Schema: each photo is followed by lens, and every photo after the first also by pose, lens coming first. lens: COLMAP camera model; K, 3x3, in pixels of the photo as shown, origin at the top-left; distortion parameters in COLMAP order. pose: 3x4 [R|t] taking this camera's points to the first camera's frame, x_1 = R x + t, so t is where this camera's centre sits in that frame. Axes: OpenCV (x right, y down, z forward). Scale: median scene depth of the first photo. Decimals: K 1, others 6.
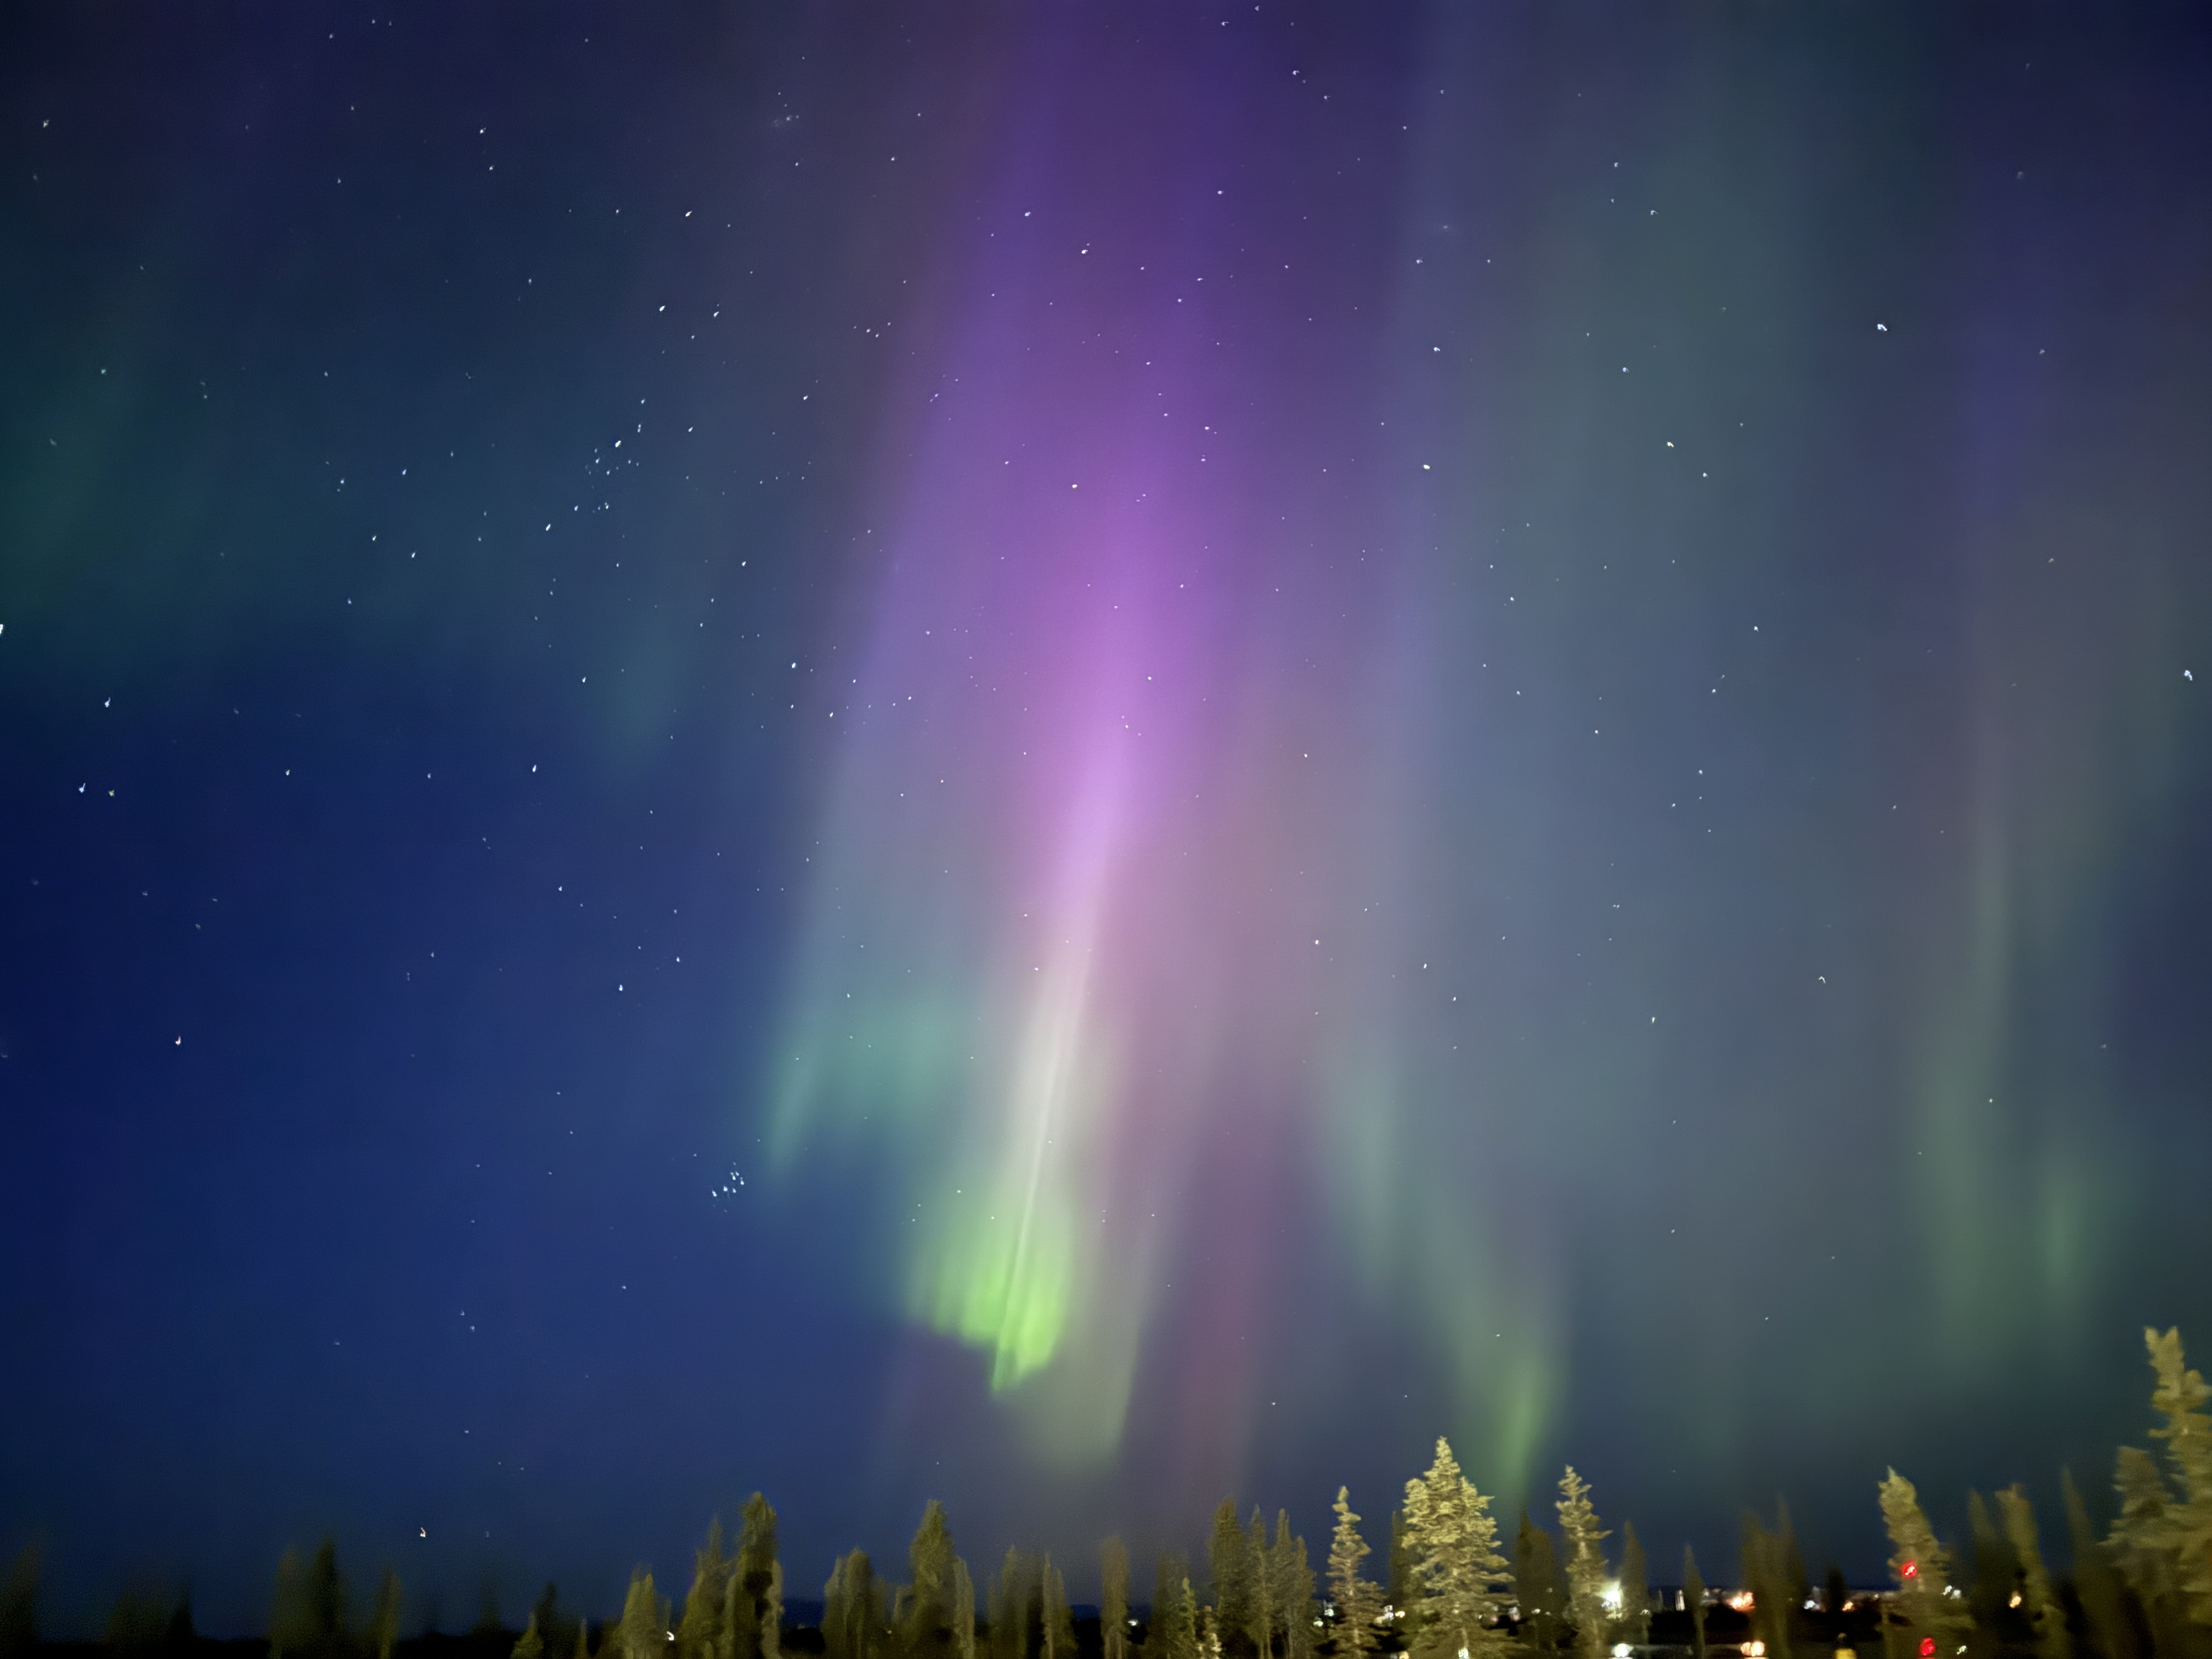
lens RADIAL K [[1566.5, 0, 1106.0], [0, 1566.5, 829.5], [0, 0, 1]] dist [0.008797, -0.003870]
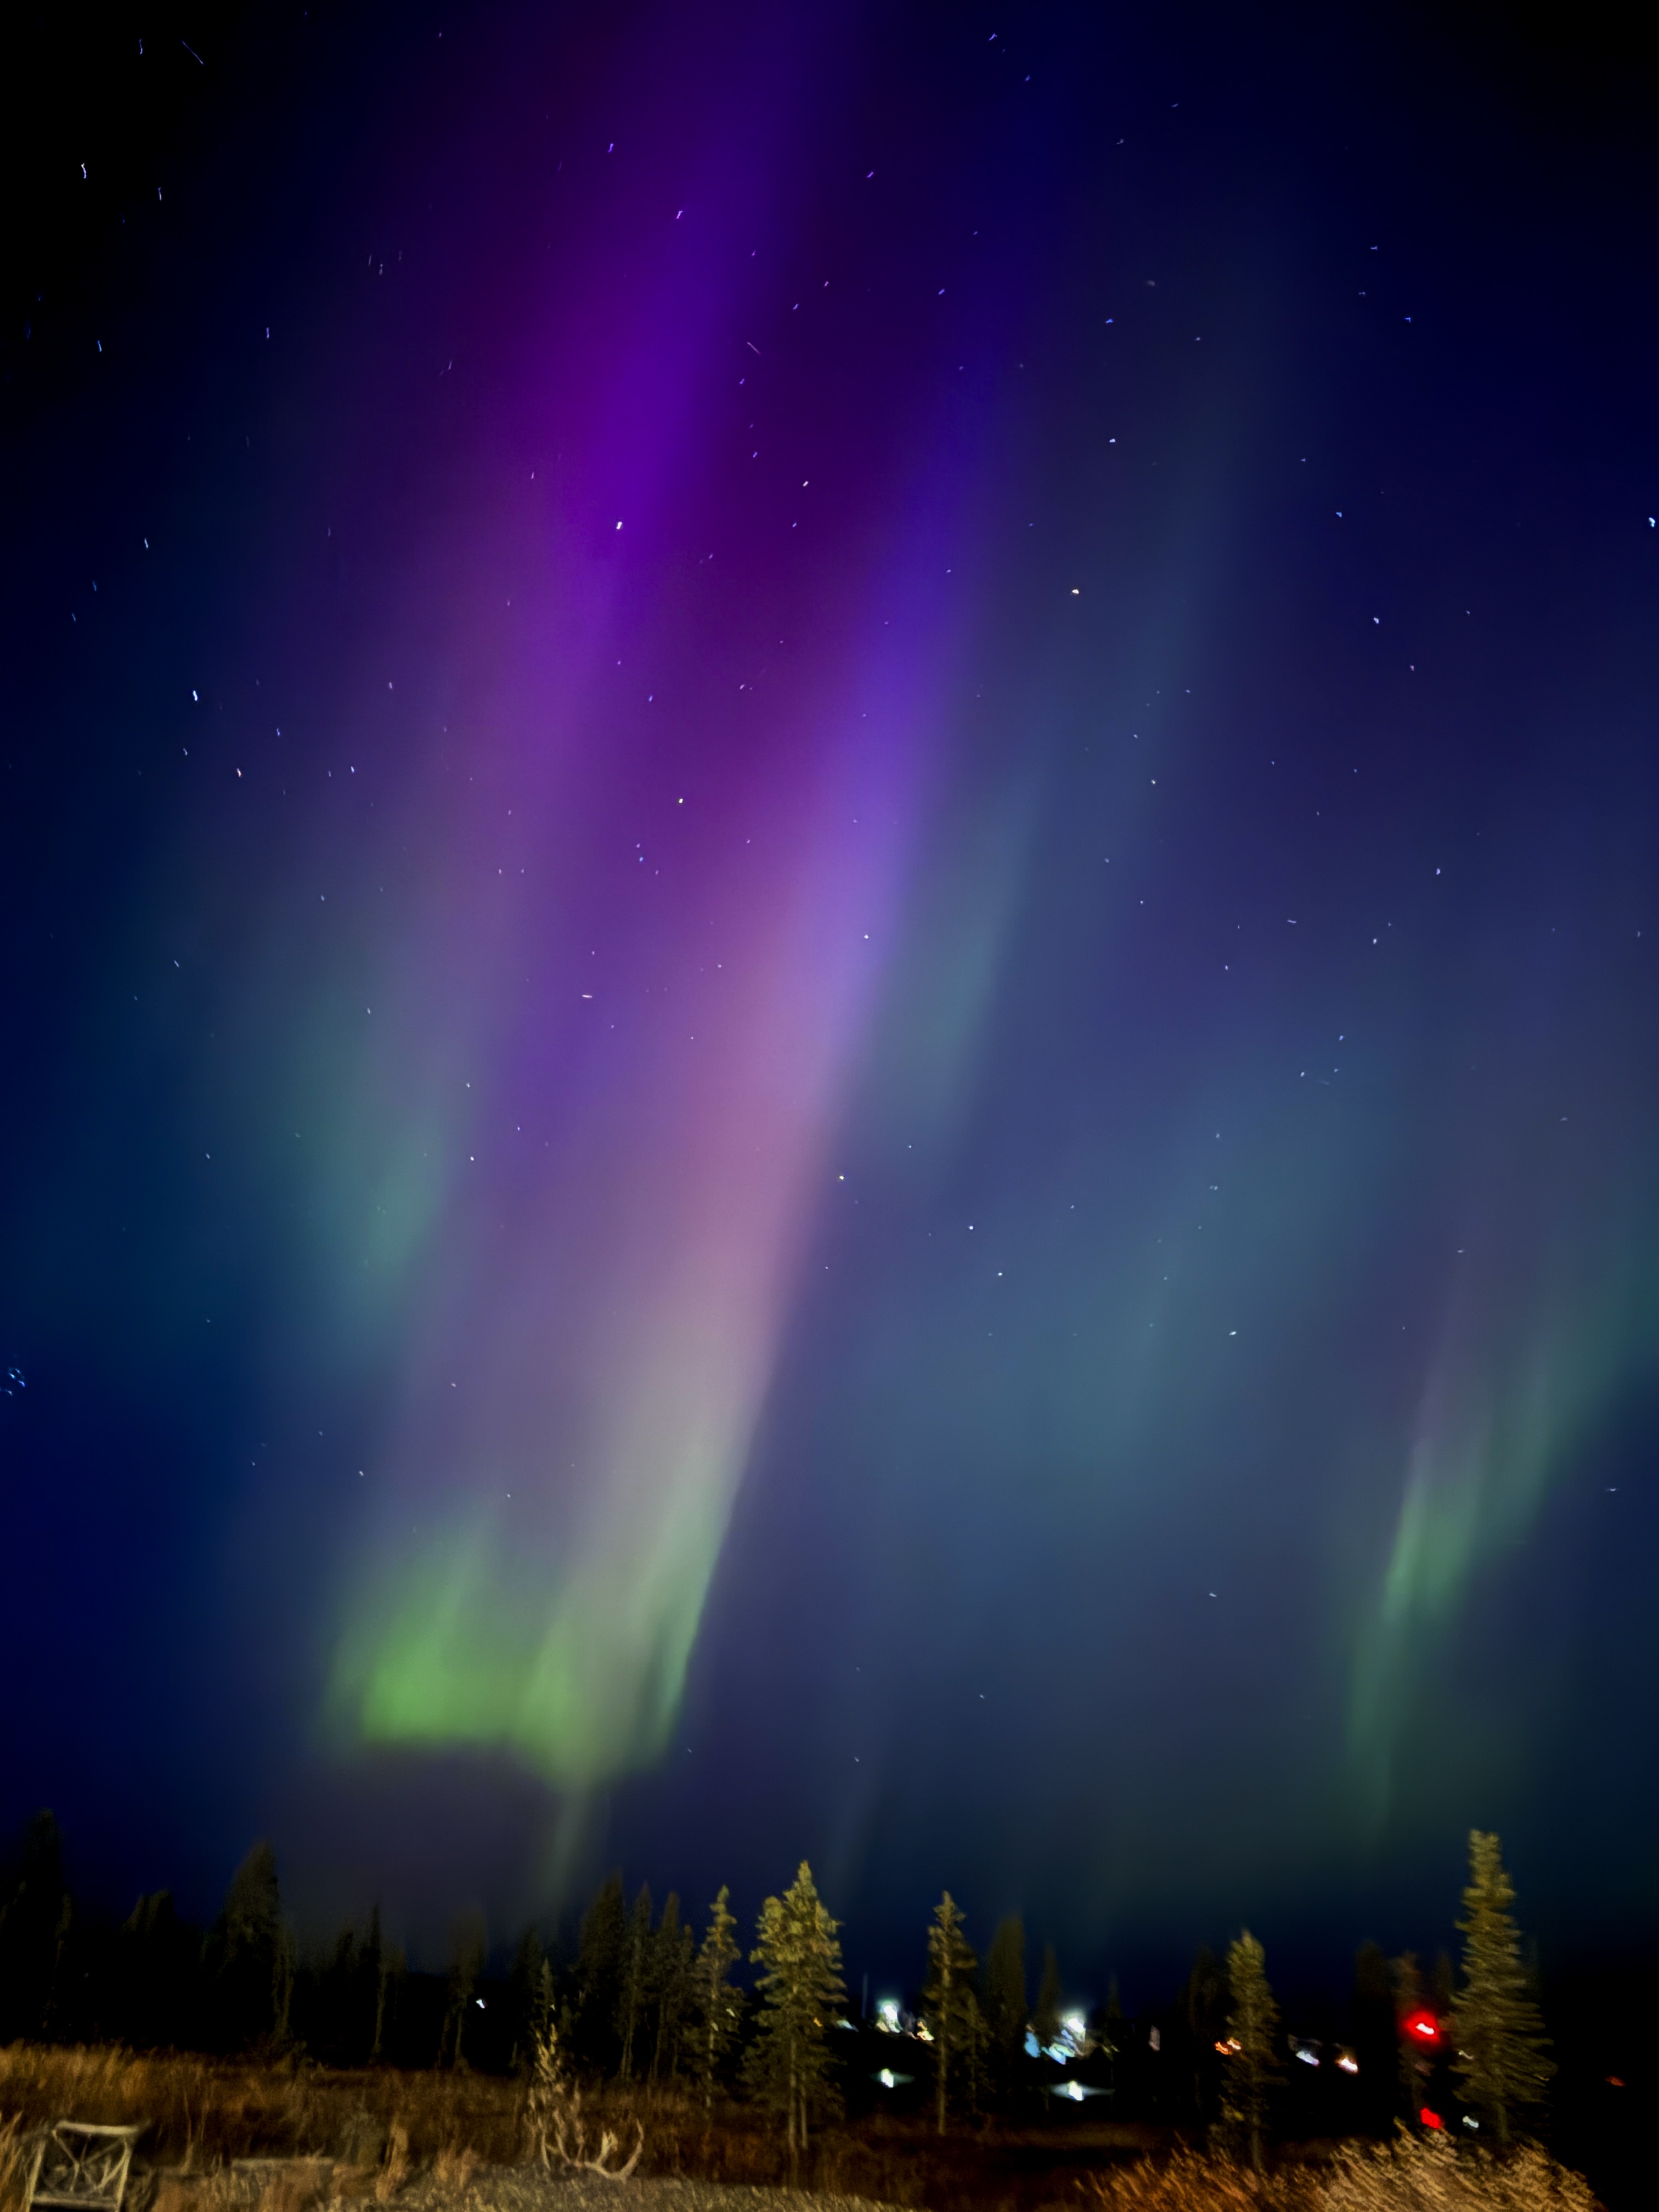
lens RADIAL K [[2047.5, 0, 829.5], [0, 2047.5, 1106.0], [0, 0, 1]] dist [0.062940, -0.097399]
pose [[0.981910, 0.147512, 0.118715, -0.004658], [-0.153558, 0.987184, 0.043451, -0.130602], [-0.110784, -0.060895, 0.991977, -0.253322]]
